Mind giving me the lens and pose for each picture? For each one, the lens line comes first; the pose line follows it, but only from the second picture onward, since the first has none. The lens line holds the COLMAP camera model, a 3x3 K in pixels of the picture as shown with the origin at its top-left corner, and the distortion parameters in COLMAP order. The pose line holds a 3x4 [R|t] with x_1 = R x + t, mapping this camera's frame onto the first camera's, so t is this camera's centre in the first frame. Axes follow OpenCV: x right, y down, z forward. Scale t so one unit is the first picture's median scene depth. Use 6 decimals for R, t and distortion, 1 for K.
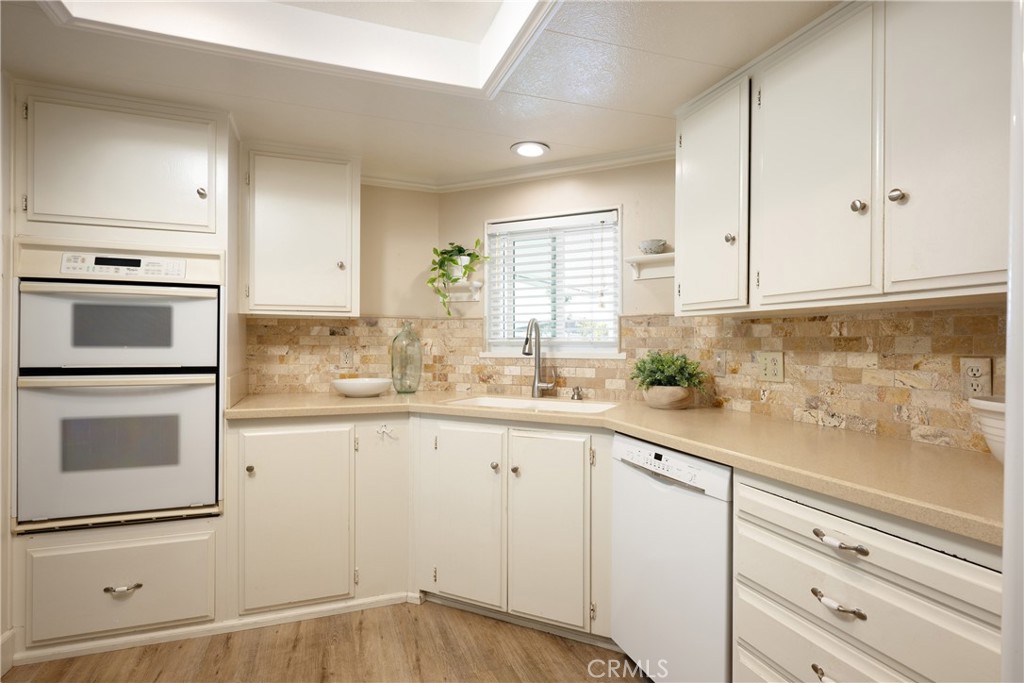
lens RADIAL K [[525.9, 0, 509.8], [0, 525.9, 344.1], [0, 0, 1]] dist [-0.002240, 0.000065]
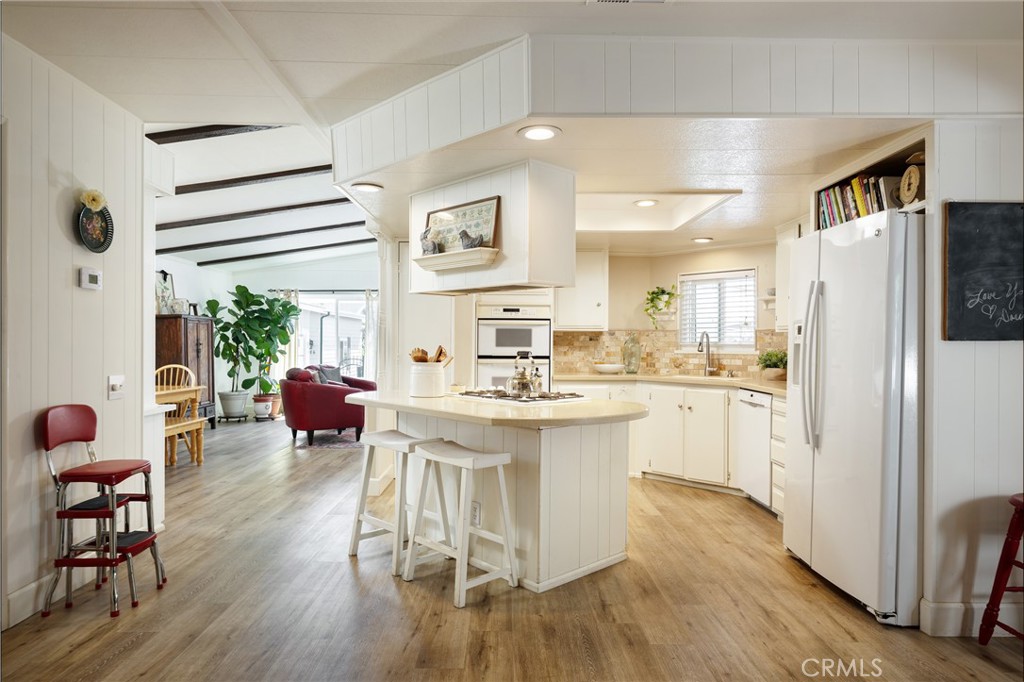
lens RADIAL K [[618.7, 0, 506.6], [0, 618.7, 346.8], [0, 0, 1]] dist [-0.005450, -0.000611]
pose [[0.942490, 0.002347, -0.334227, 0.108392], [-0.000560, 0.999985, 0.005444, -0.007169], [0.334235, -0.004944, 0.942477, -1.164215]]
